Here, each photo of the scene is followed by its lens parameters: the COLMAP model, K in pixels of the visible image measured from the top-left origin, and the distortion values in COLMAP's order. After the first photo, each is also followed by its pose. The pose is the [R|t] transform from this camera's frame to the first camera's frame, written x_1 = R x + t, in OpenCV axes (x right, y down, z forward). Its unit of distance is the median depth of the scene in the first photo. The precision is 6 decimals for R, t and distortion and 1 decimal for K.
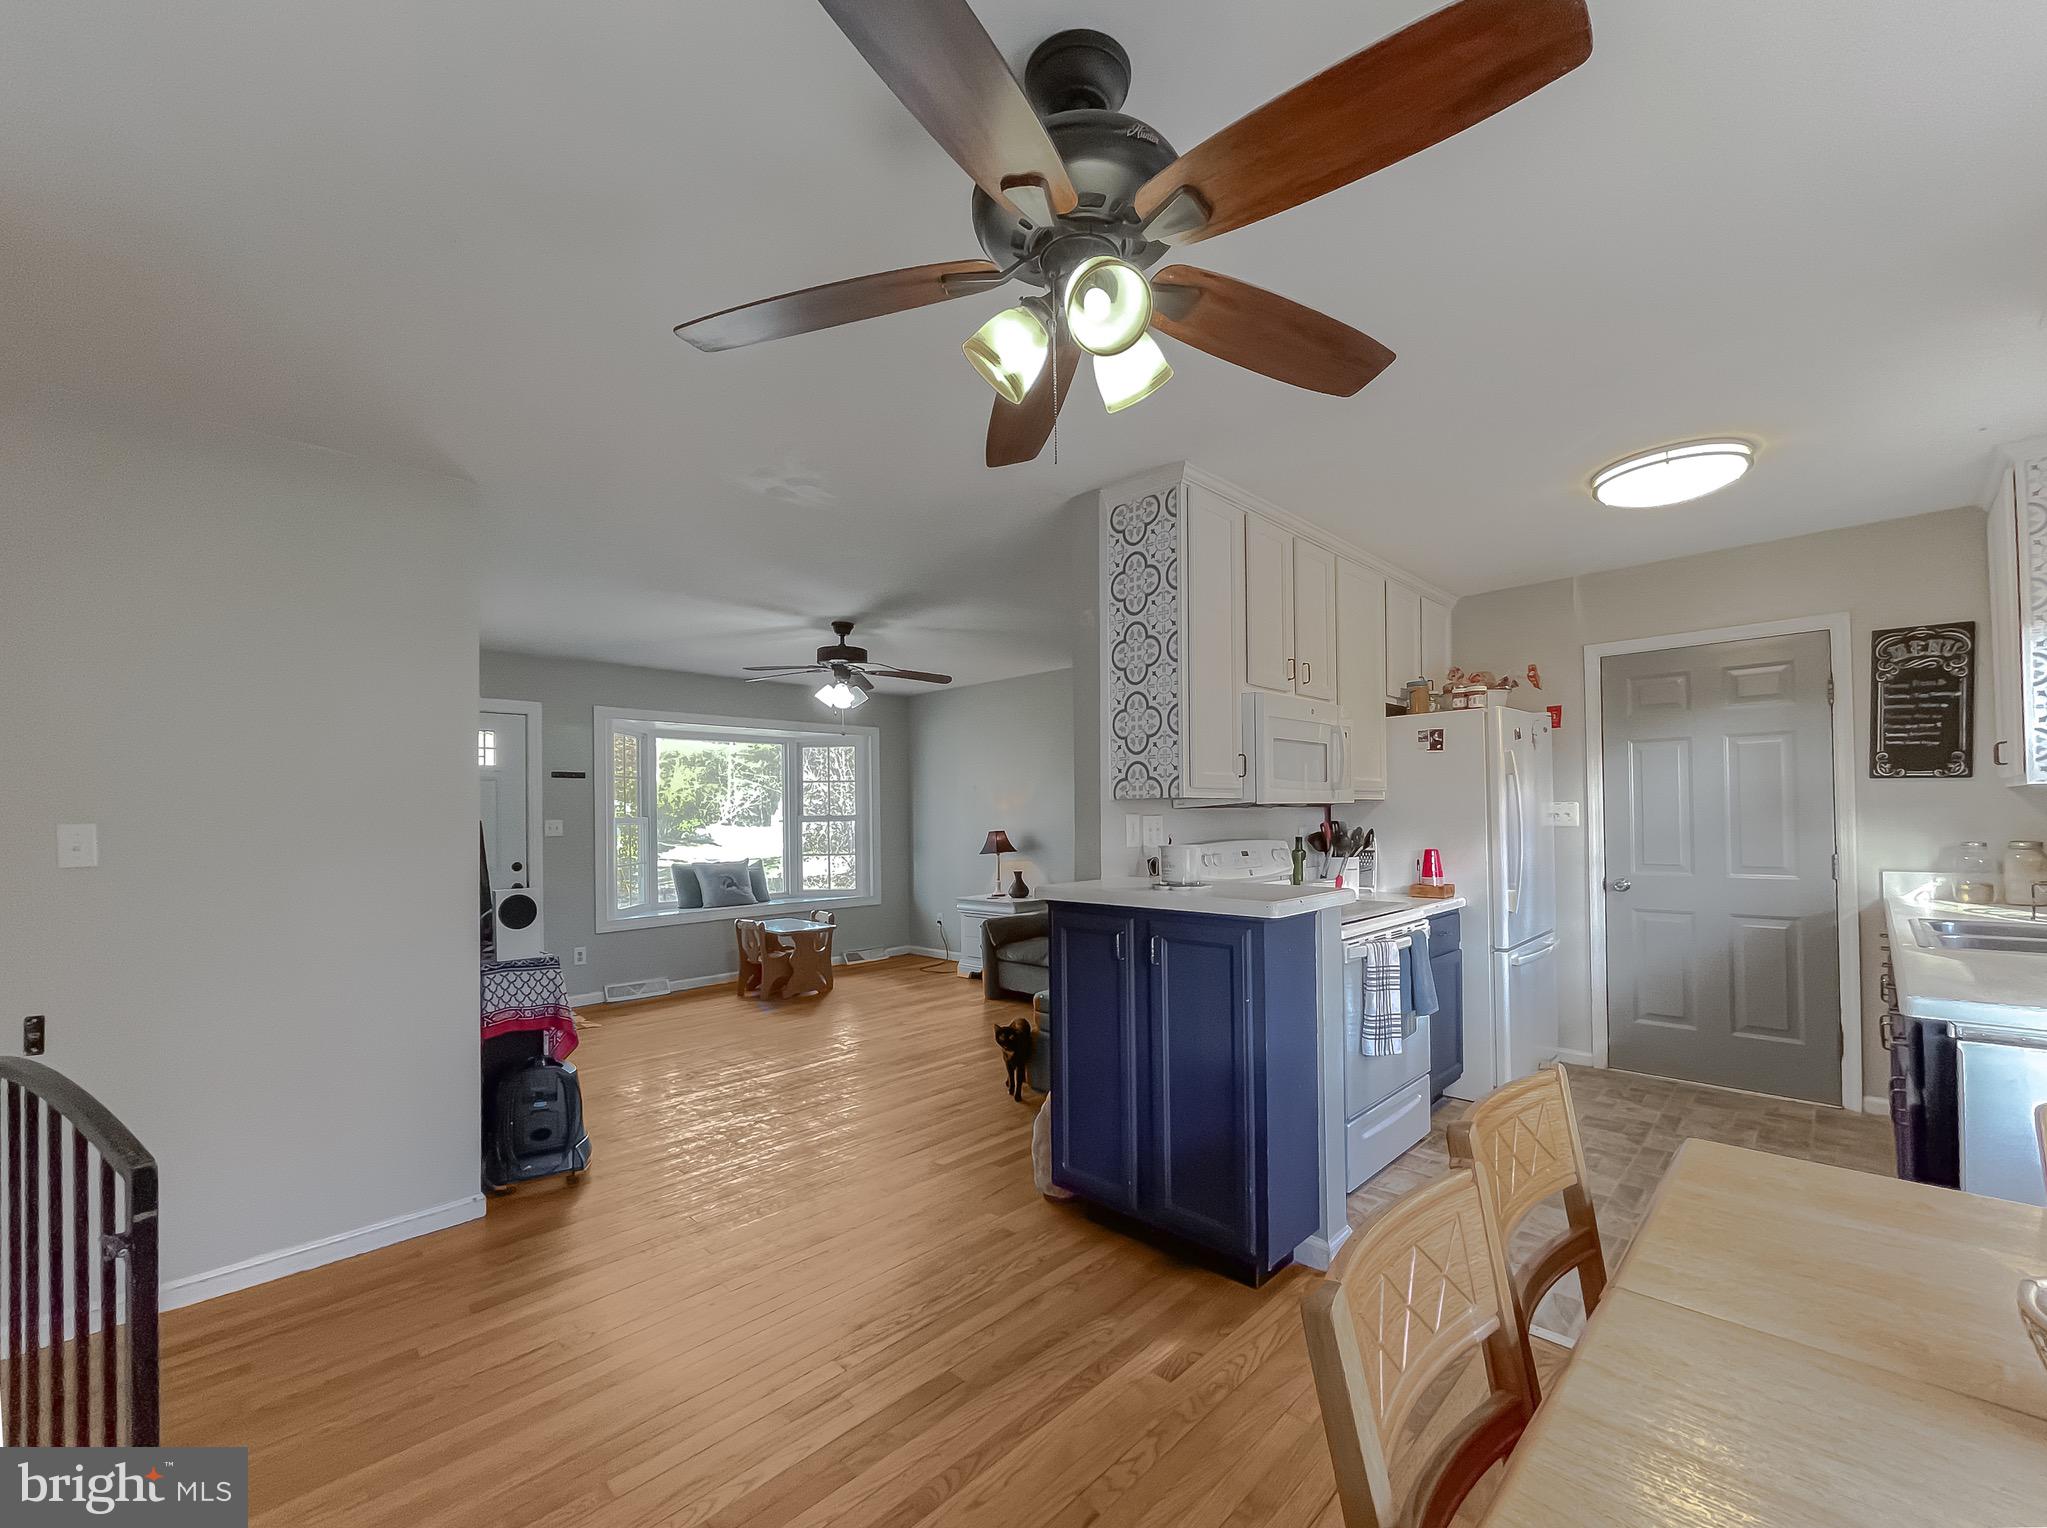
lens RADIAL K [[855.2, 0, 1015.0], [0, 855.2, 811.6], [0, 0, 1]] dist [-0.001271, 0.000338]
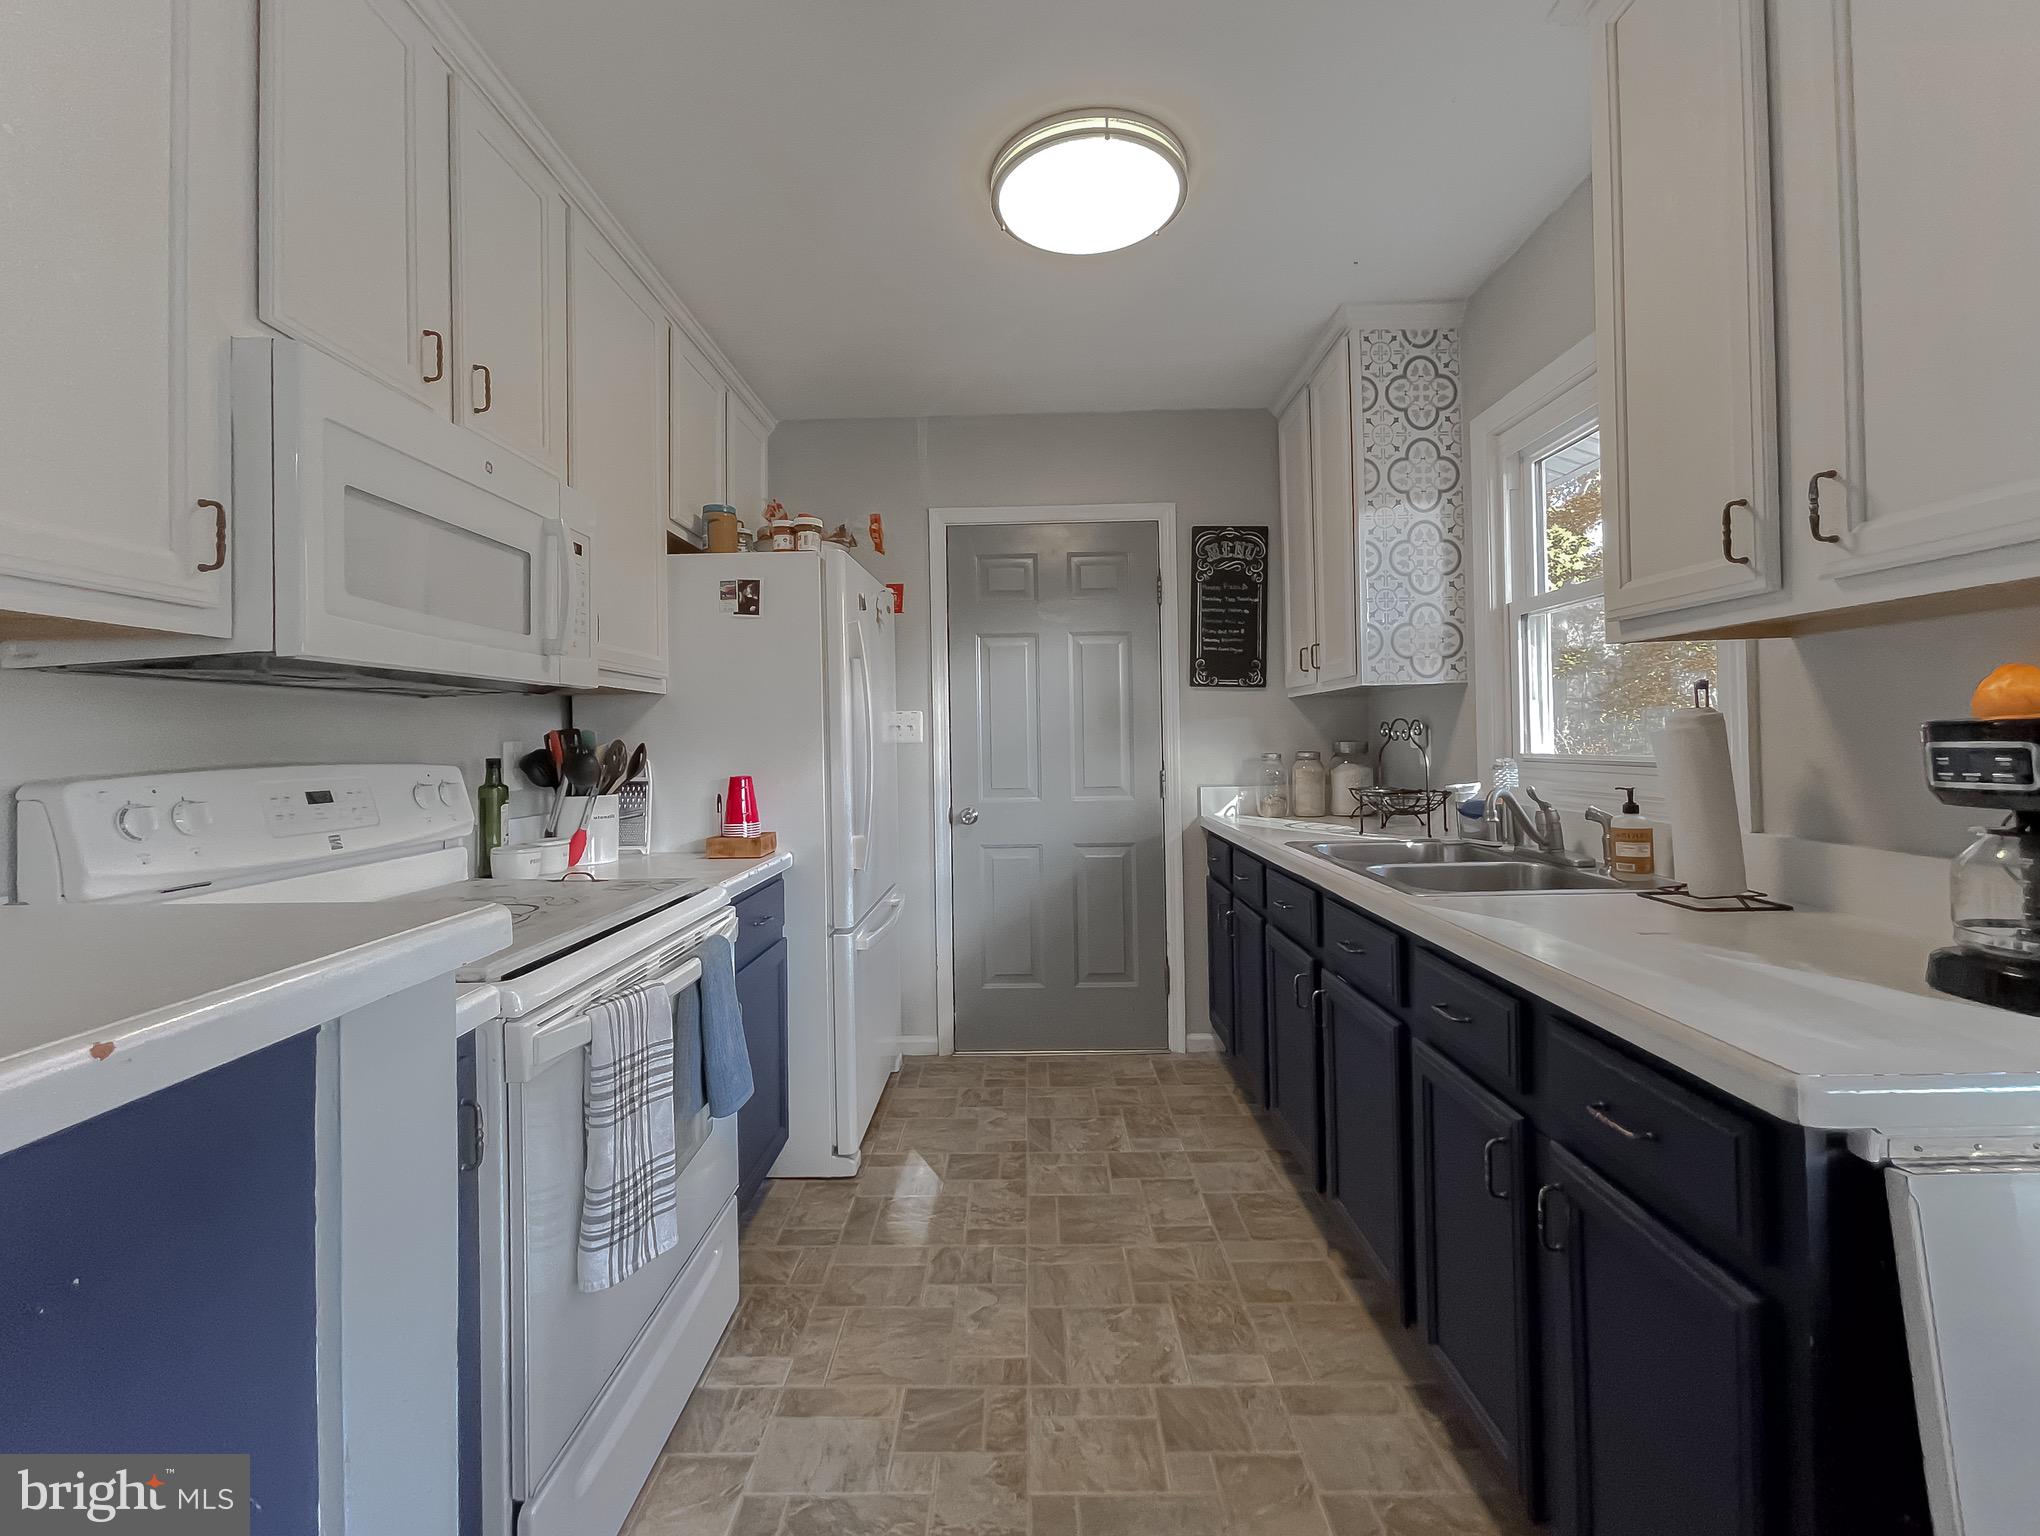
lens RADIAL K [[860.8, 0, 1012.5], [0, 860.8, 734.9], [0, 0, 1]] dist [0.003766, 0.000551]
pose [[0.723612, 0.007659, 0.690164, 0.205215], [0.001412, 0.999920, -0.012577, 0.022612], [-0.690205, 0.010076, 0.723543, 0.425618]]
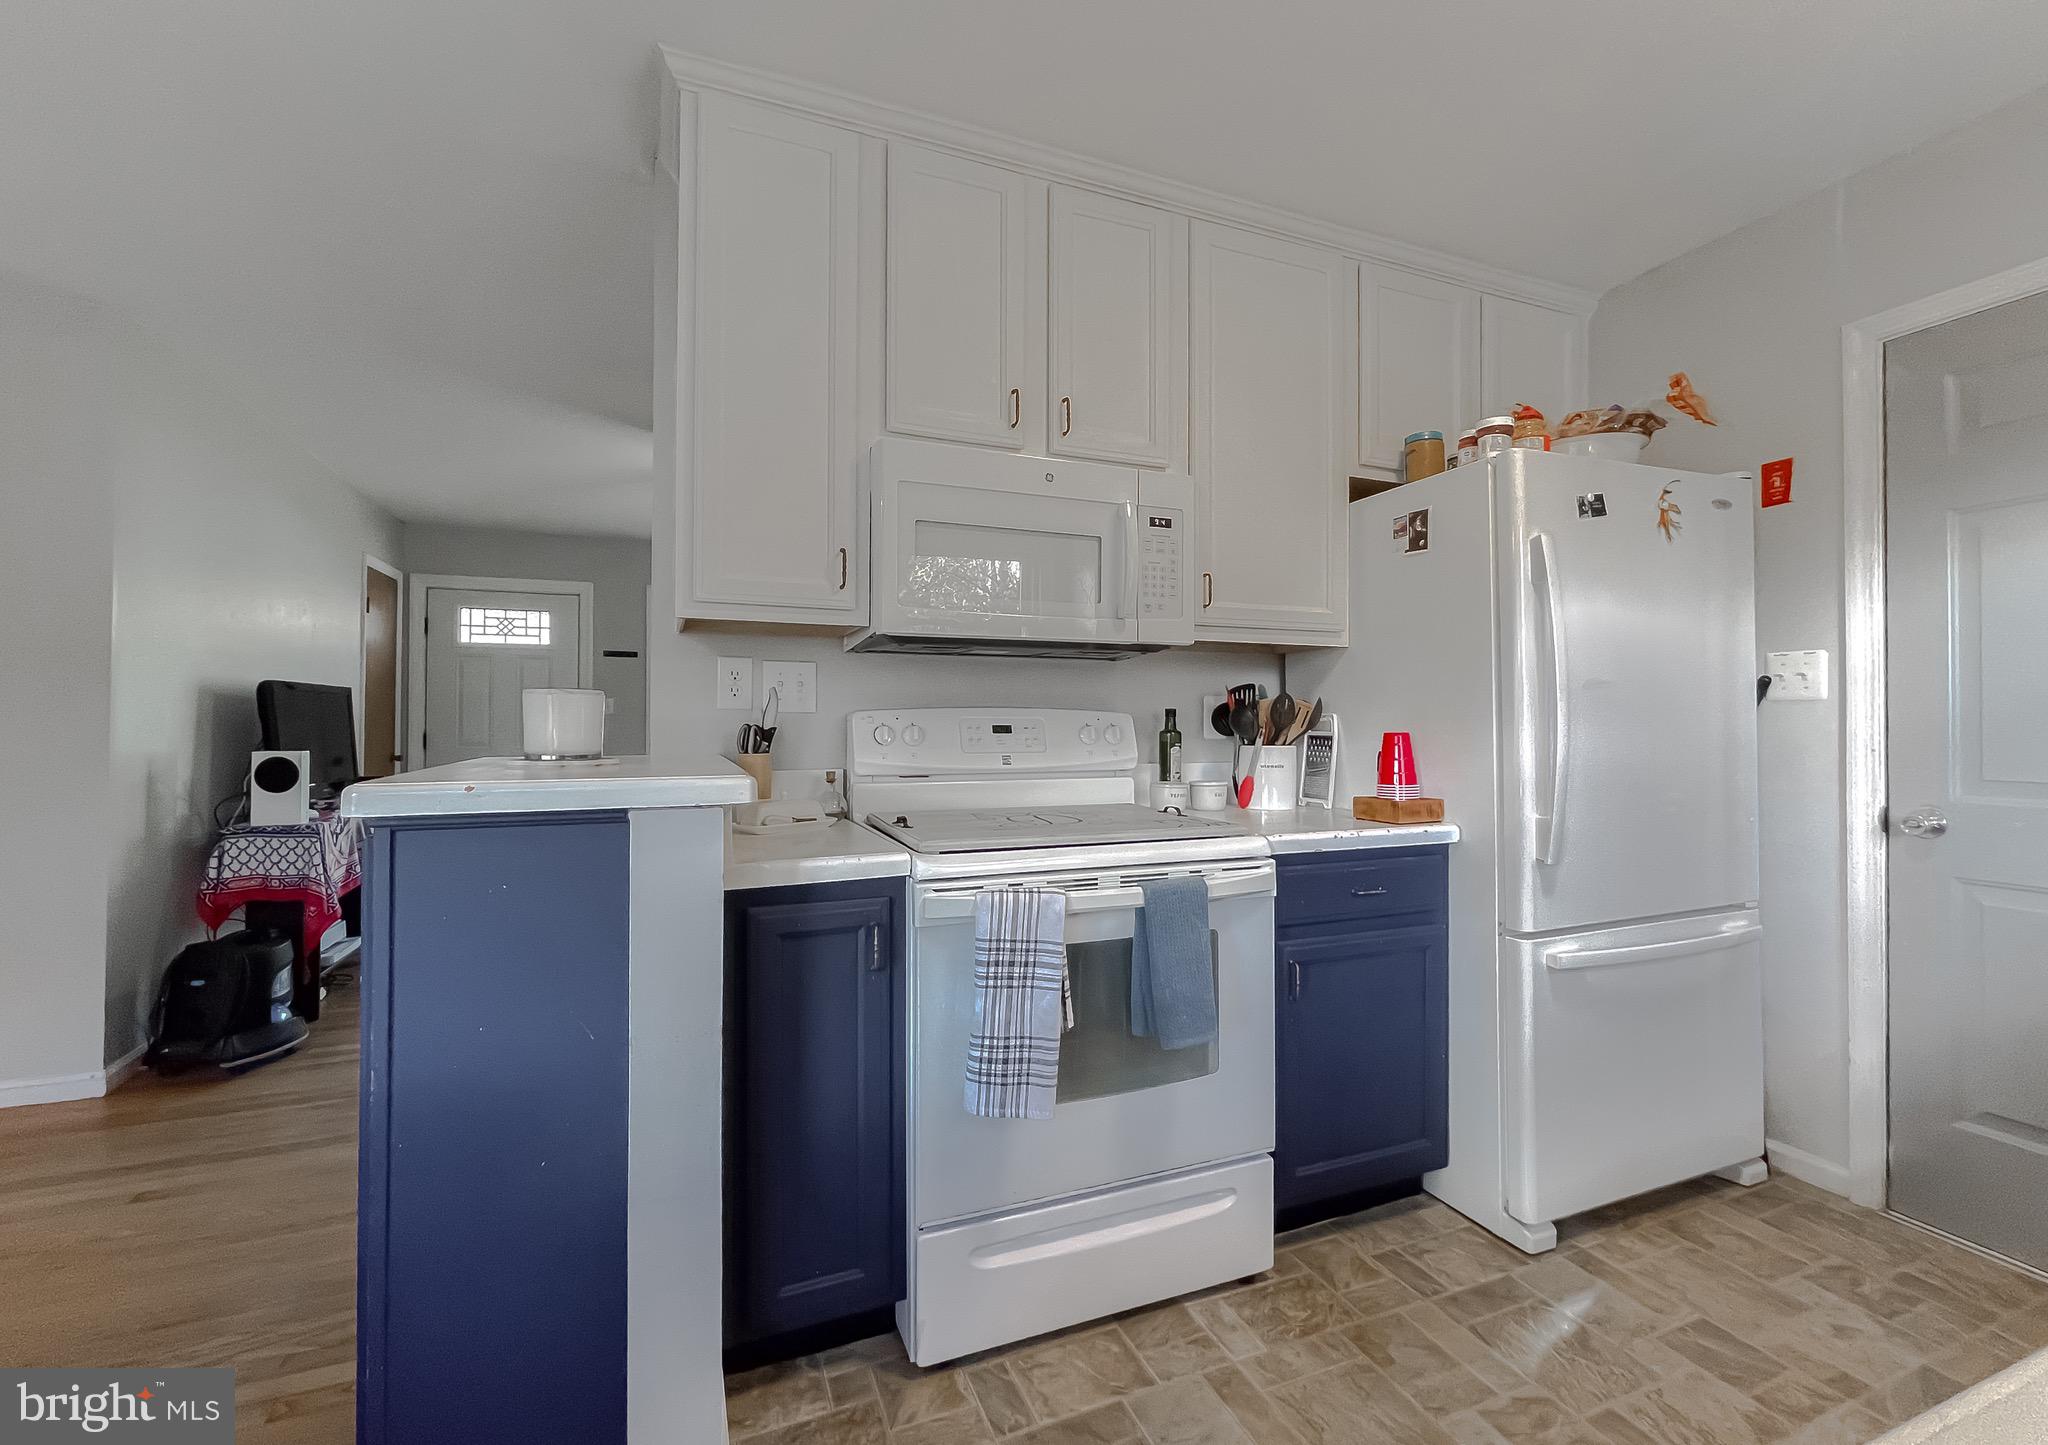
lens RADIAL K [[854.2, 0, 1013.6], [0, 854.2, 714.7], [0, 0, 1]] dist [0.000222, 0.000196]
pose [[0.915022, 0.011395, -0.403243, 0.478214], [-0.012224, 0.999925, 0.000518, 0.035133], [0.403218, 0.004456, 0.915093, 0.404029]]
